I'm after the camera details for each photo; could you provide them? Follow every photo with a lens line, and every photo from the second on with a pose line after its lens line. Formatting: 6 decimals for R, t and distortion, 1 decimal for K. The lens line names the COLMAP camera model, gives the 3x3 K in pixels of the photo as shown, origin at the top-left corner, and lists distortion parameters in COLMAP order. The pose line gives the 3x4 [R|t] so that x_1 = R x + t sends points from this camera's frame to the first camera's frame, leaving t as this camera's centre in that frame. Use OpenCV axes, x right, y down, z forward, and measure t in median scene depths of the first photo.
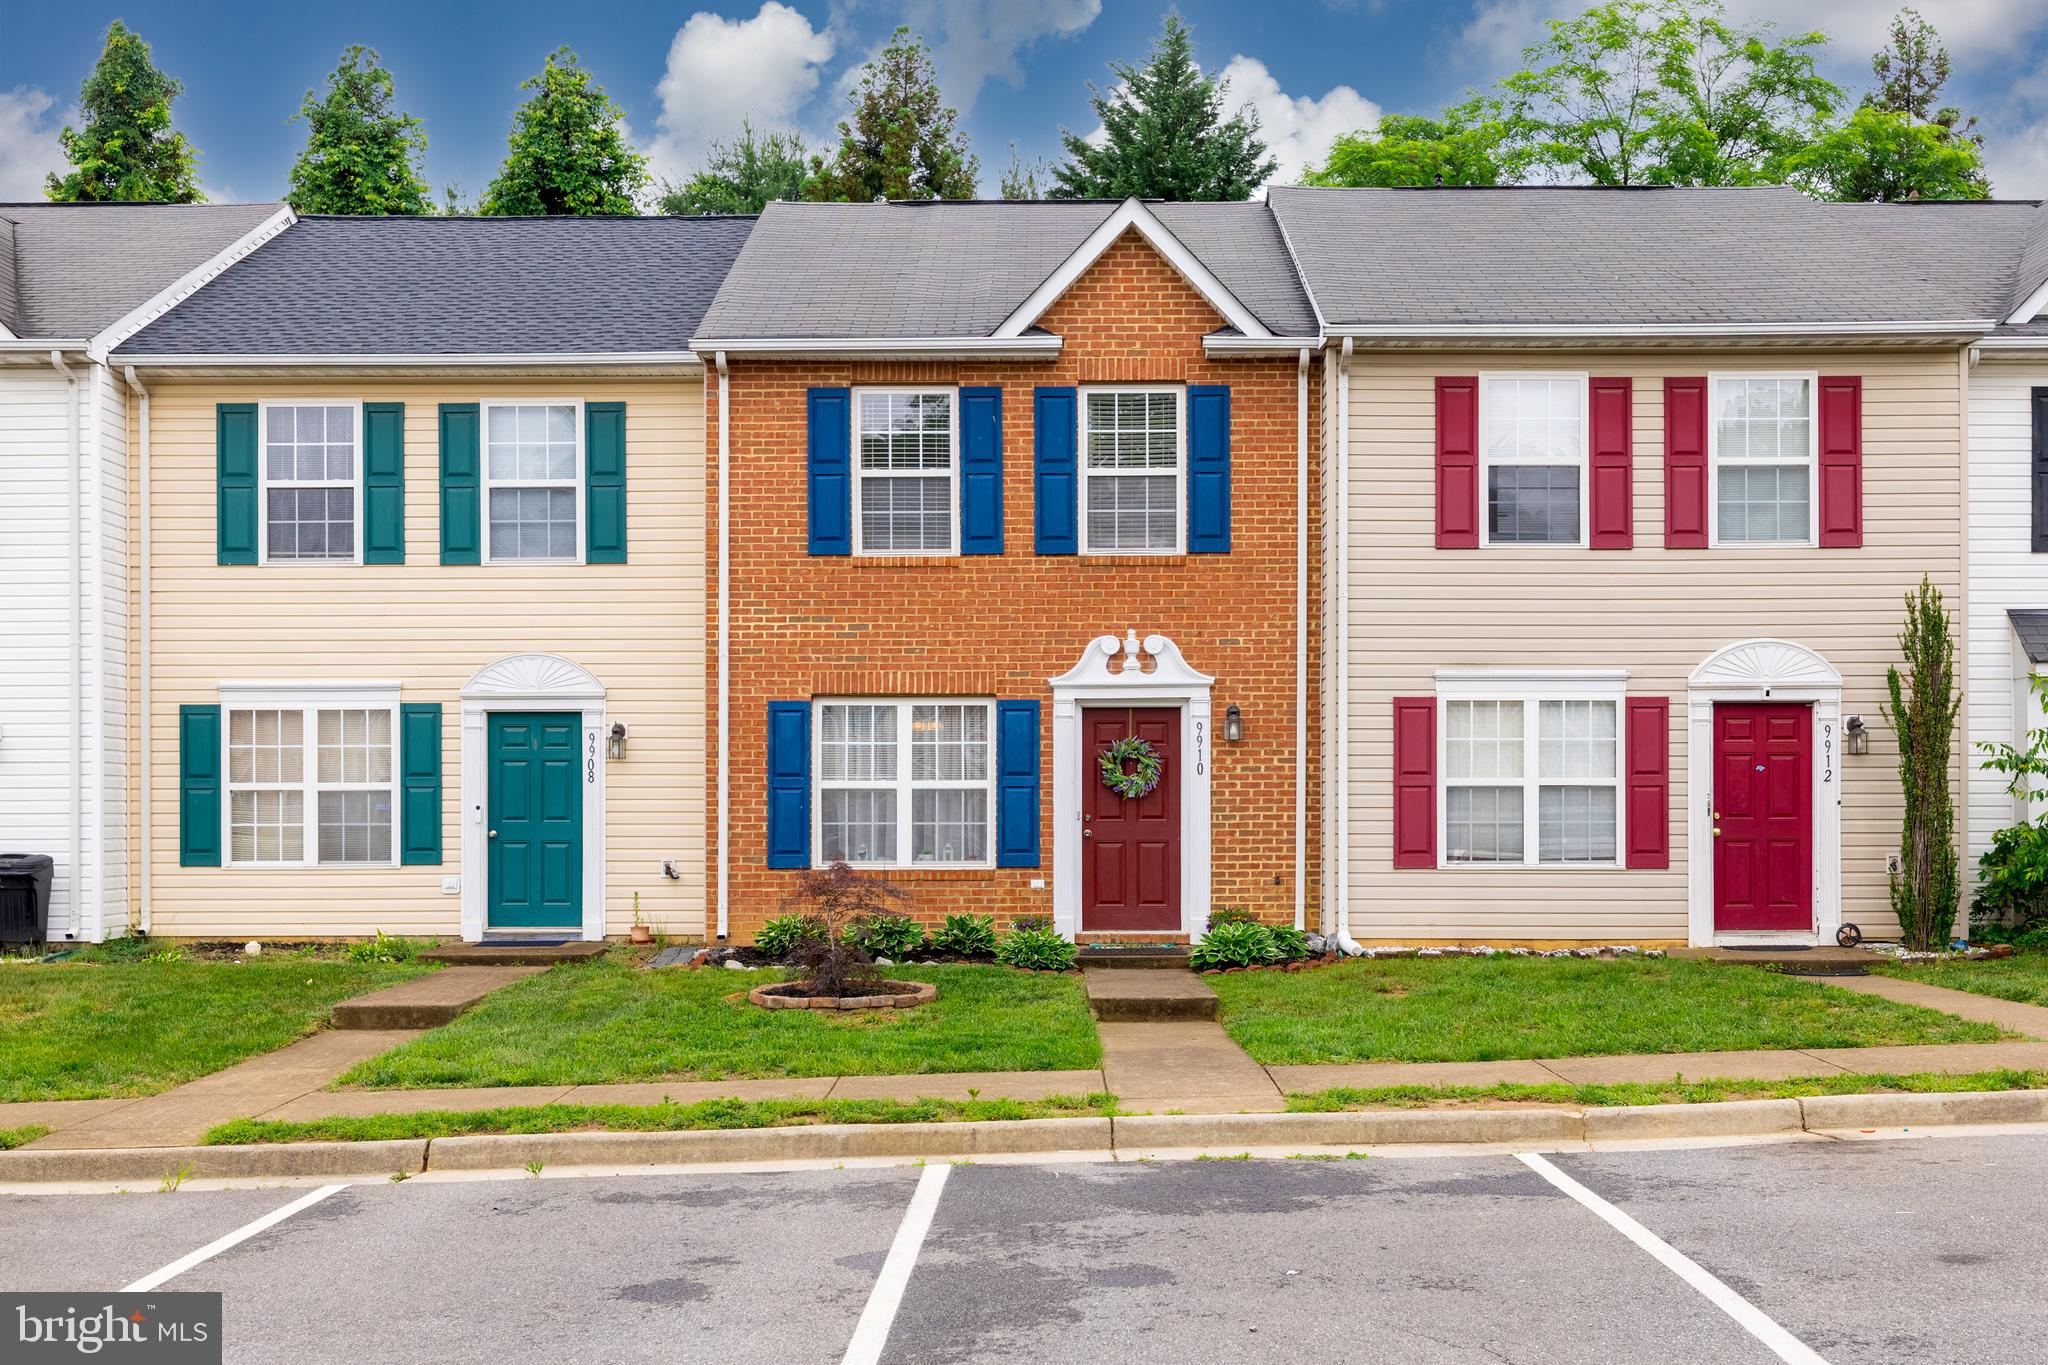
lens RADIAL K [[2235.1, 0, 1040.8], [0, 2235.1, 817.6], [0, 0, 1]] dist [0.006095, 0.000000]
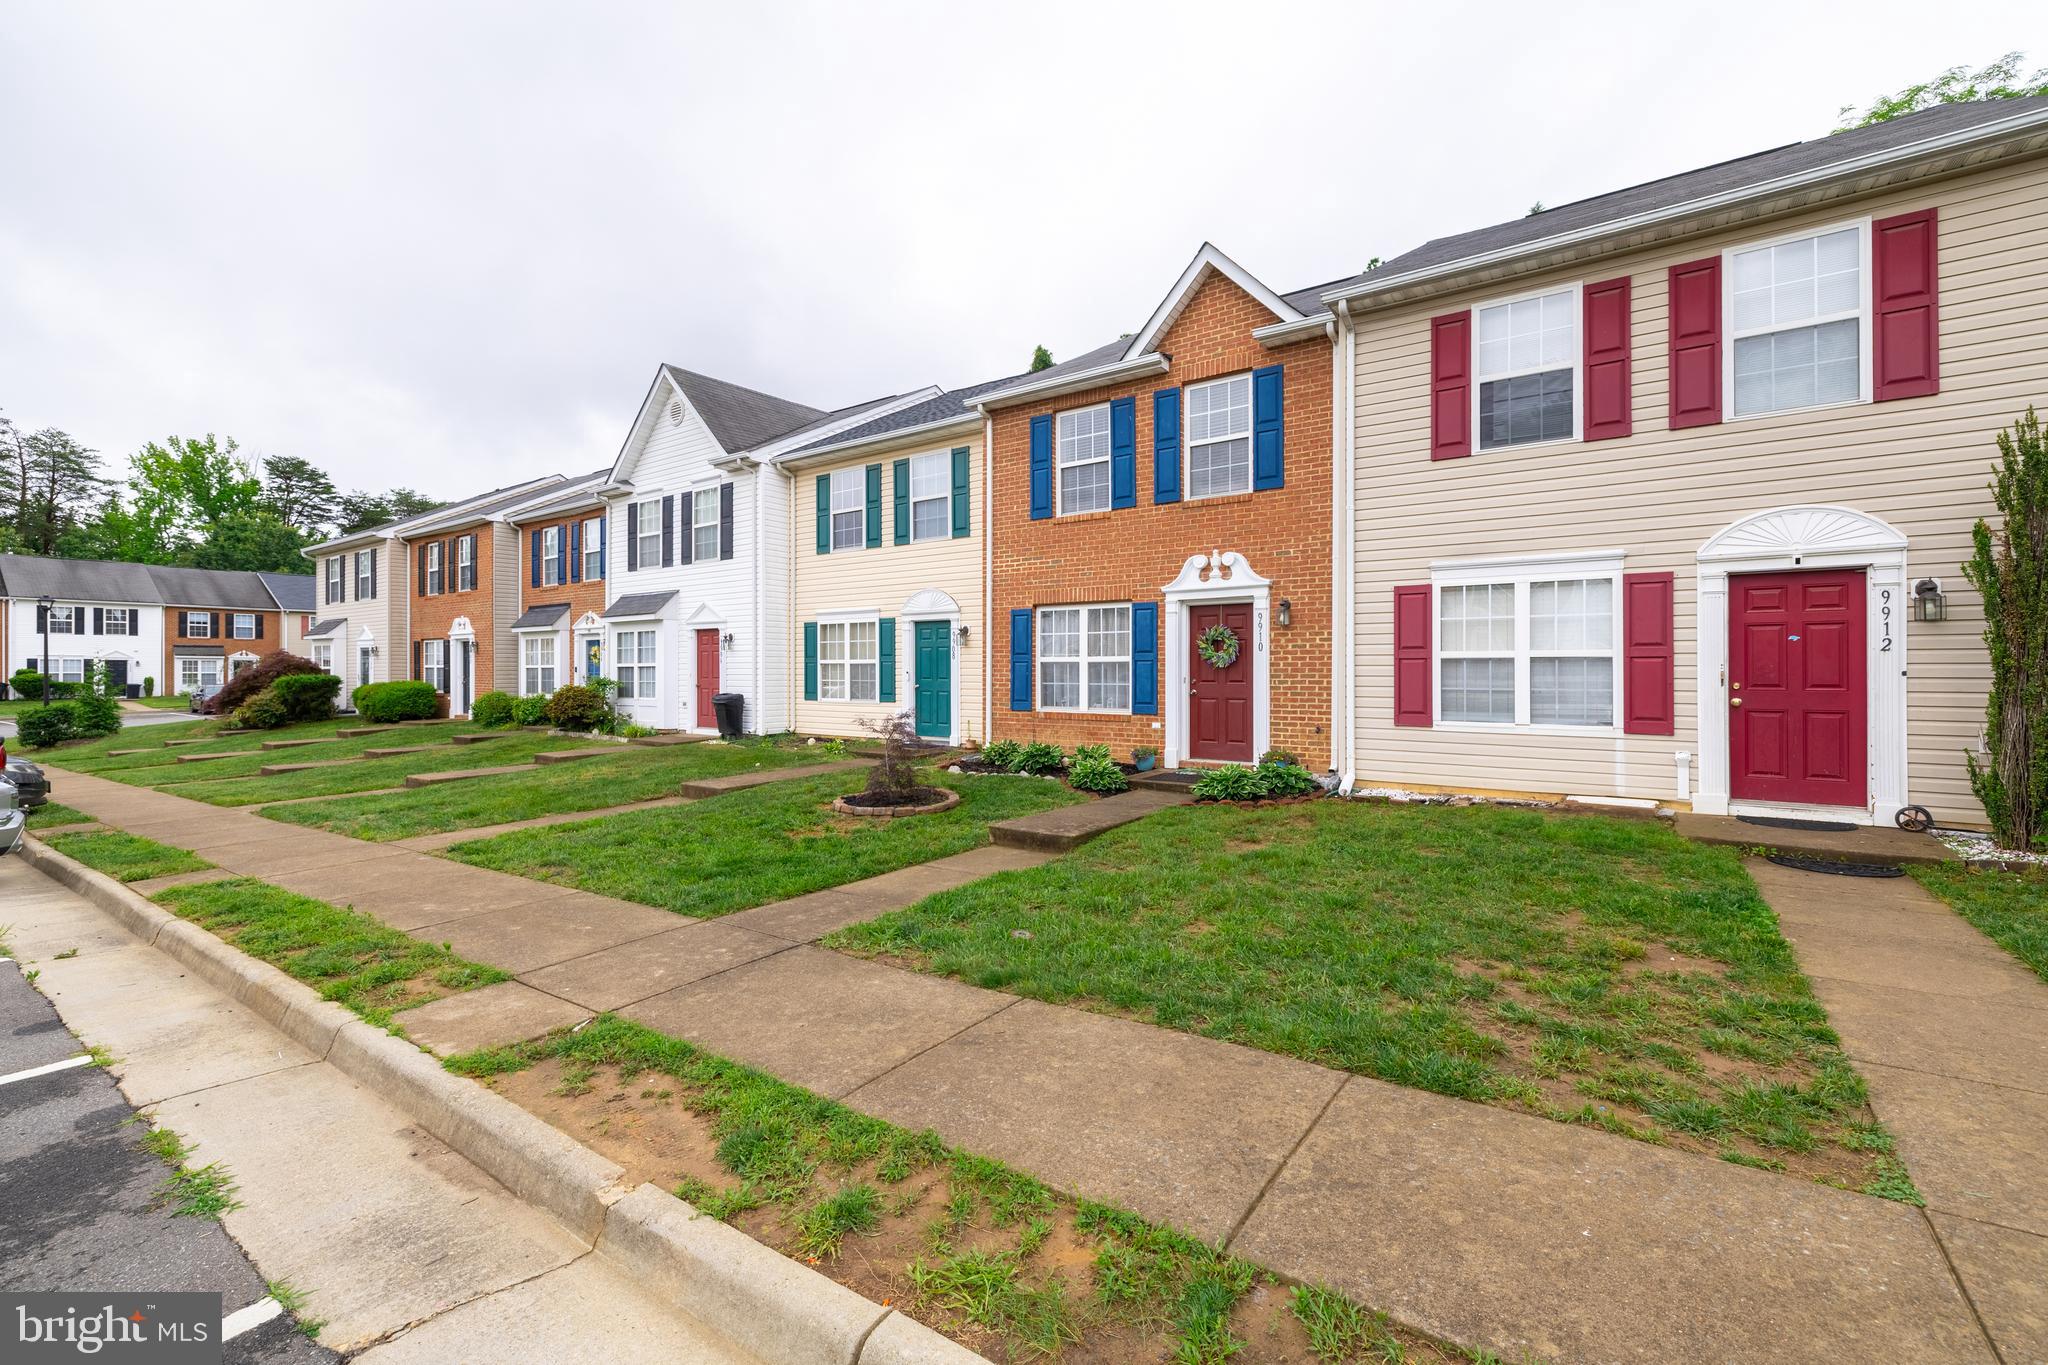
lens RADIAL K [[864.7, 0, 1023.9], [0, 864.7, 665.8], [0, 0, 1]] dist [0.007306, -0.001214]
pose [[0.815526, -0.000975, -0.578719, 0.260623], [-0.001451, 0.999992, -0.003730, -0.007824], [0.578718, 0.003882, 0.815518, 0.480527]]
